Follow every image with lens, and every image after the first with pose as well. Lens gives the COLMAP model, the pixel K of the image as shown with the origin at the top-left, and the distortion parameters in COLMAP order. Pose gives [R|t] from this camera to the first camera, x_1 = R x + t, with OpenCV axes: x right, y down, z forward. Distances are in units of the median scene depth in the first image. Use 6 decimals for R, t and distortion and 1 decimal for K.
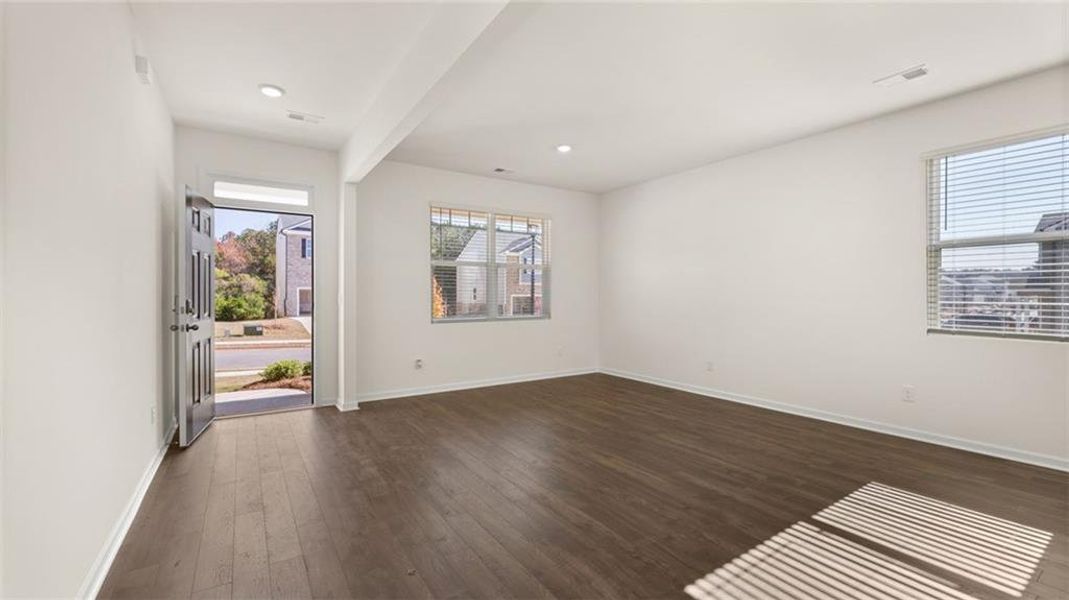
lens RADIAL K [[451.5, 0, 537.0], [0, 451.5, 297.5], [0, 0, 1]] dist [-0.001315, -0.000656]
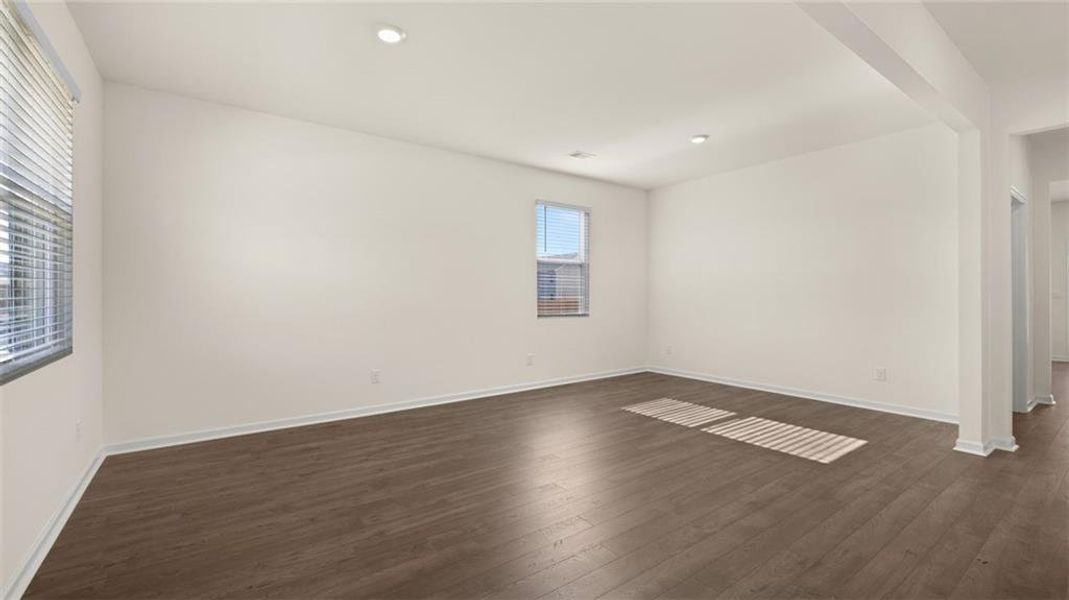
lens RADIAL K [[451.5, 0, 526.8], [0, 451.5, 293.2], [0, 0, 1]] dist [-0.001315, -0.000656]
pose [[-0.041444, -0.001387, 0.999140, -0.933194], [0.006217, 0.999979, 0.001646, -0.006685], [-0.999121, 0.006280, -0.041435, 1.538818]]
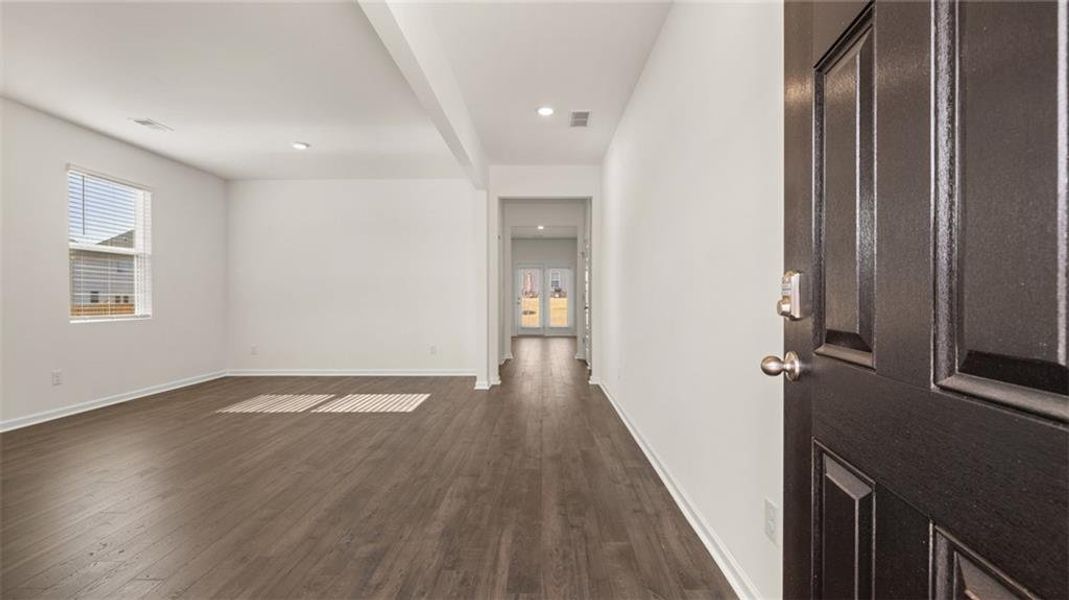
lens RADIAL K [[451.5, 0, 533.3], [0, 451.5, 302.2], [0, 0, 1]] dist [-0.001315, -0.000656]
pose [[-0.822693, -0.008897, 0.568416, -1.077638], [0.000251, 0.999872, 0.016014, 0.022468], [-0.568485, 0.013317, -0.822586, 1.795747]]
